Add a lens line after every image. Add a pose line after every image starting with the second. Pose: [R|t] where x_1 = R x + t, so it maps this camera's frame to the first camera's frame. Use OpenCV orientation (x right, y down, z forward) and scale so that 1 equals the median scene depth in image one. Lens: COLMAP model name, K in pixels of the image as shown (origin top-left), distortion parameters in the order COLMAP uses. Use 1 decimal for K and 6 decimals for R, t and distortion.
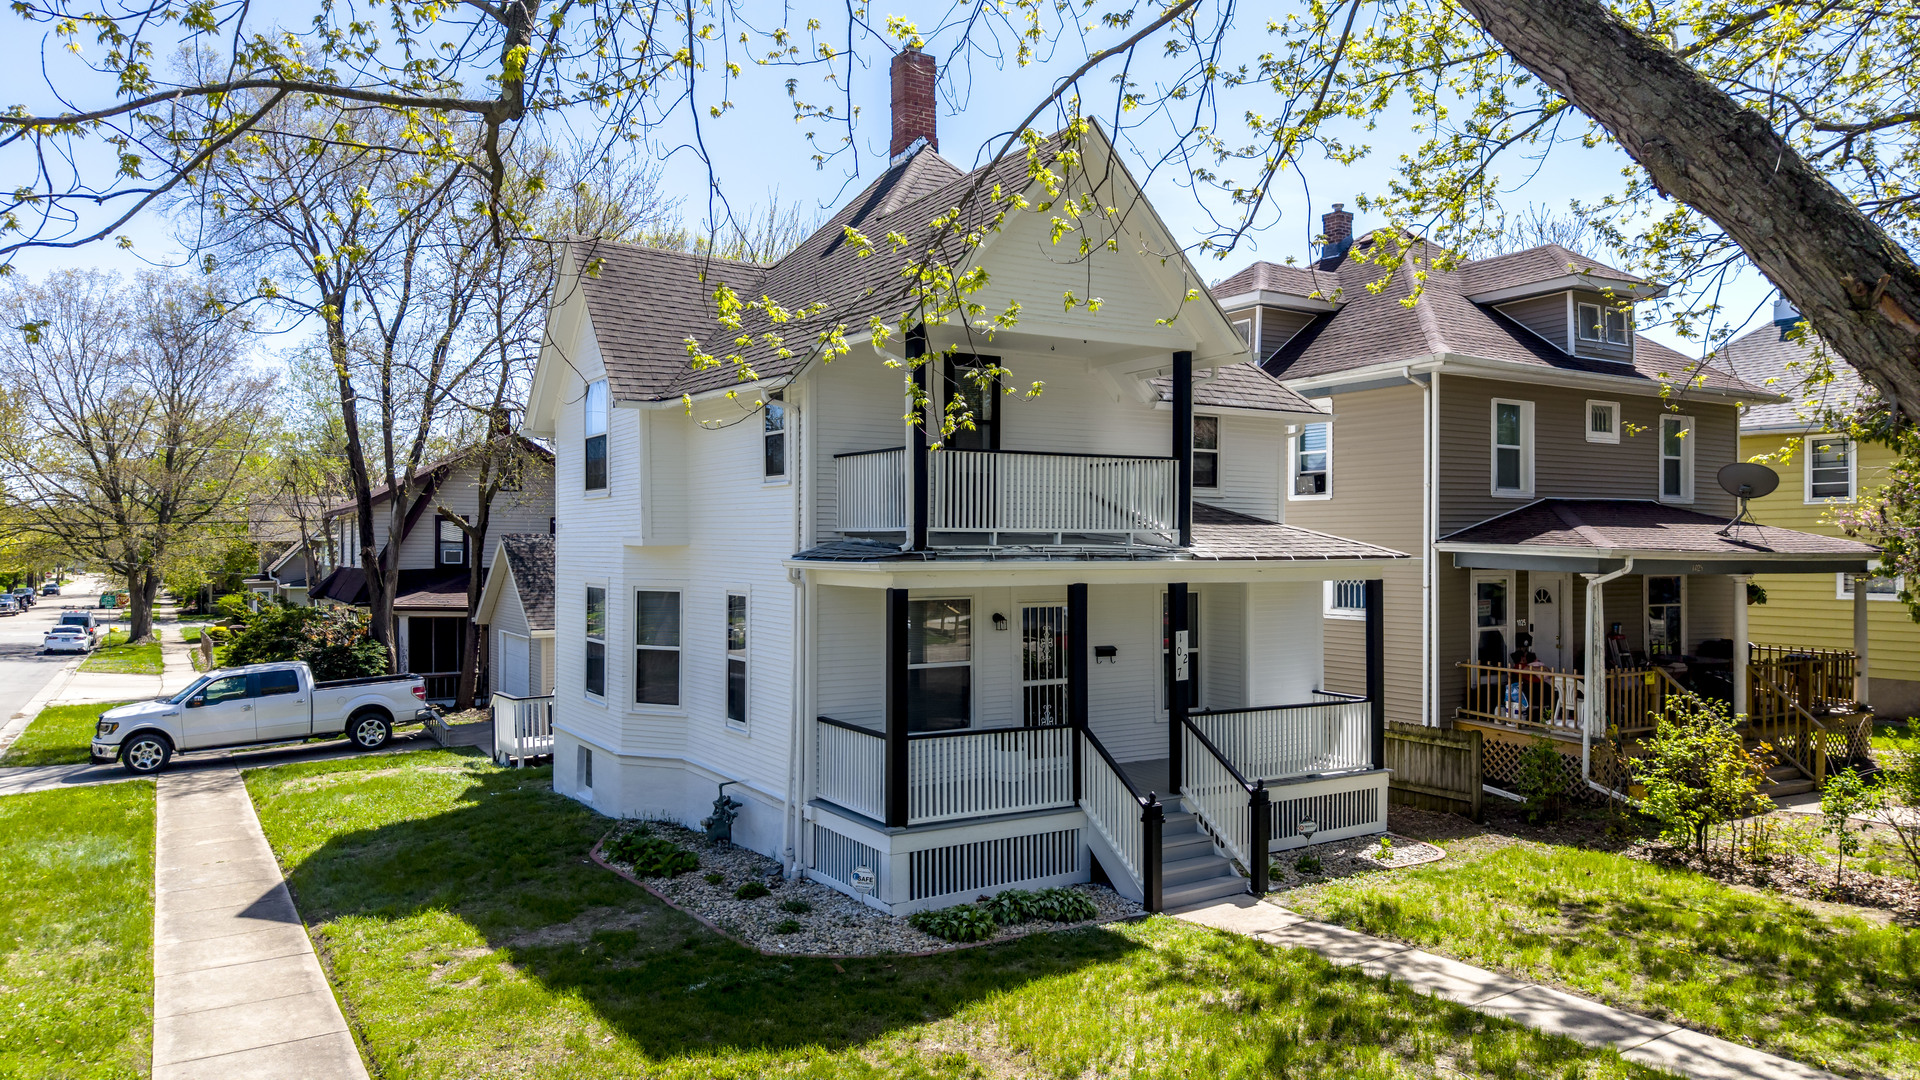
lens RADIAL K [[1312.0, 0, 959.8], [0, 1312.0, 538.2], [0, 0, 1]] dist [0.003986, -0.012223]
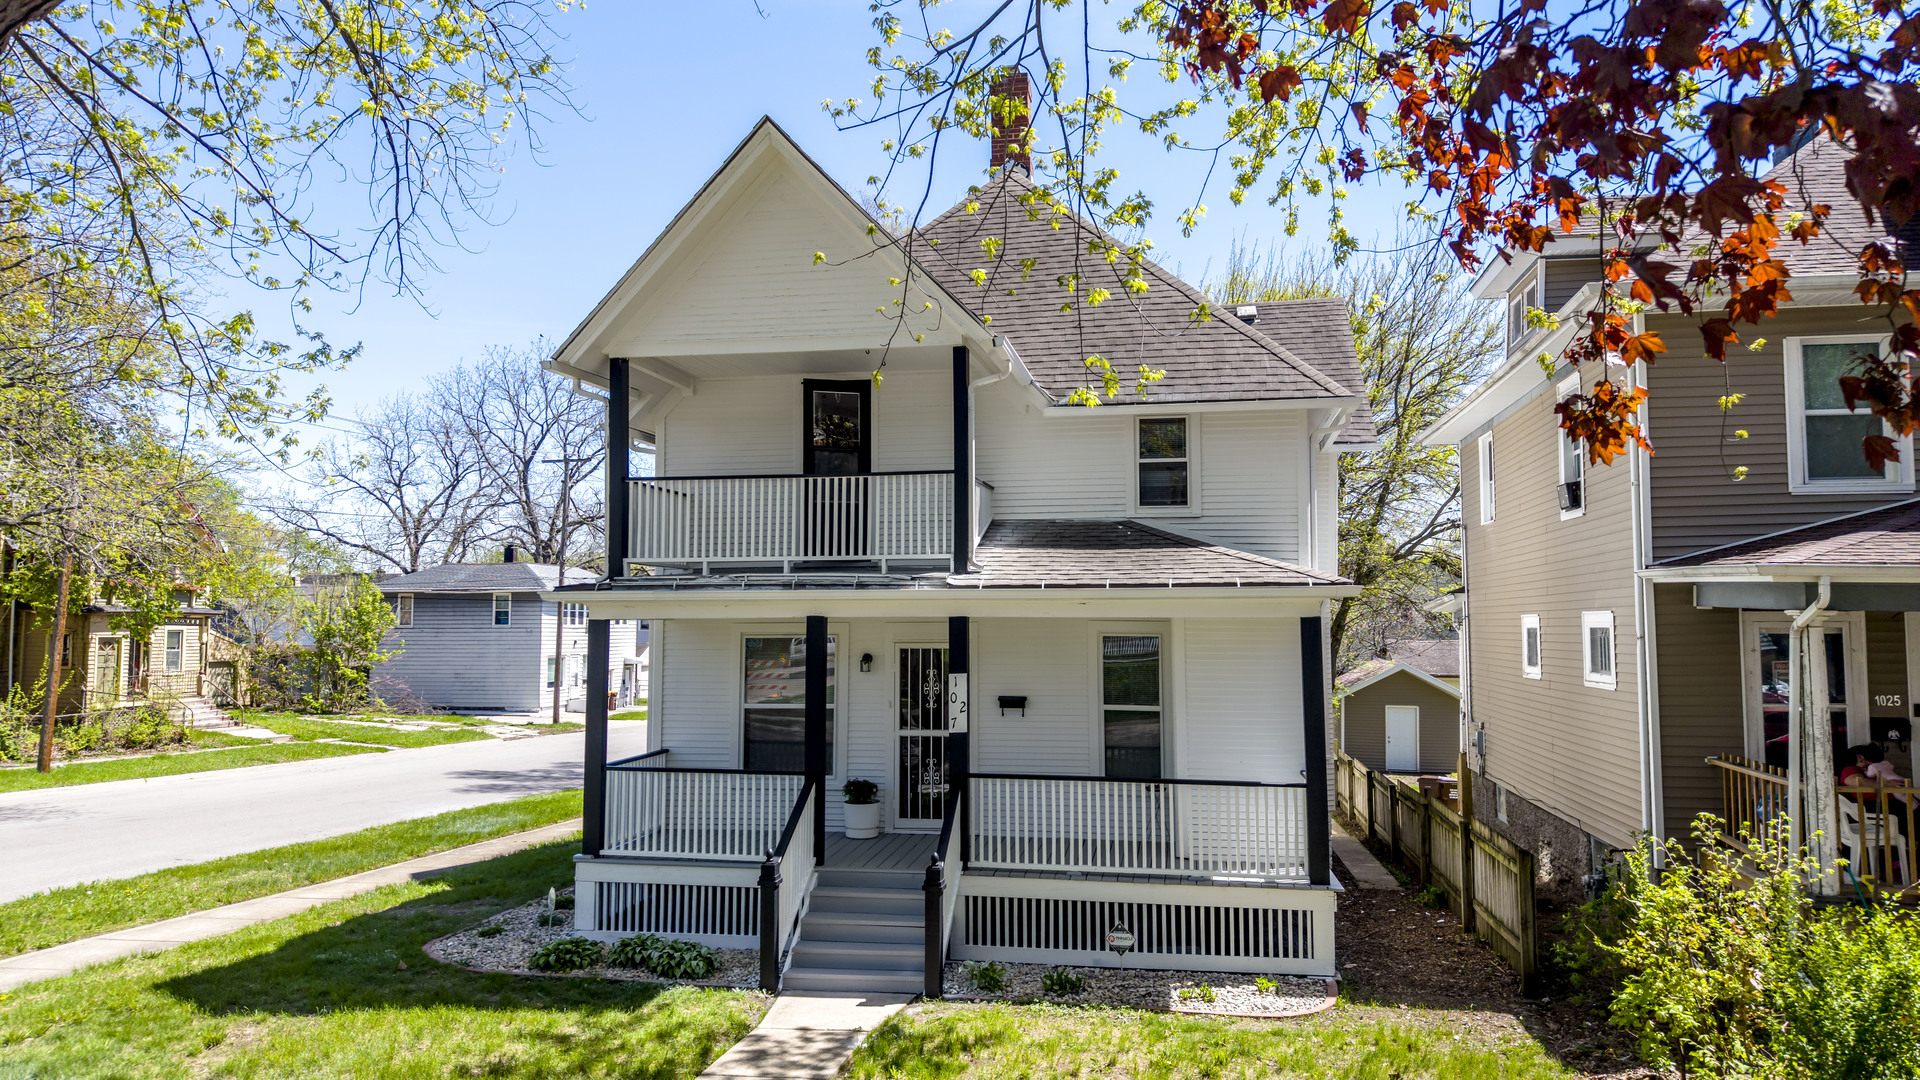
lens RADIAL K [[1312.0, 0, 969.5], [0, 1312.0, 541.4], [0, 0, 1]] dist [0.003986, -0.012223]
pose [[0.739539, -0.044574, -0.671636, 0.694447], [0.005297, 0.998159, -0.060412, 0.034177], [0.673093, 0.041120, 0.738414, 0.358337]]
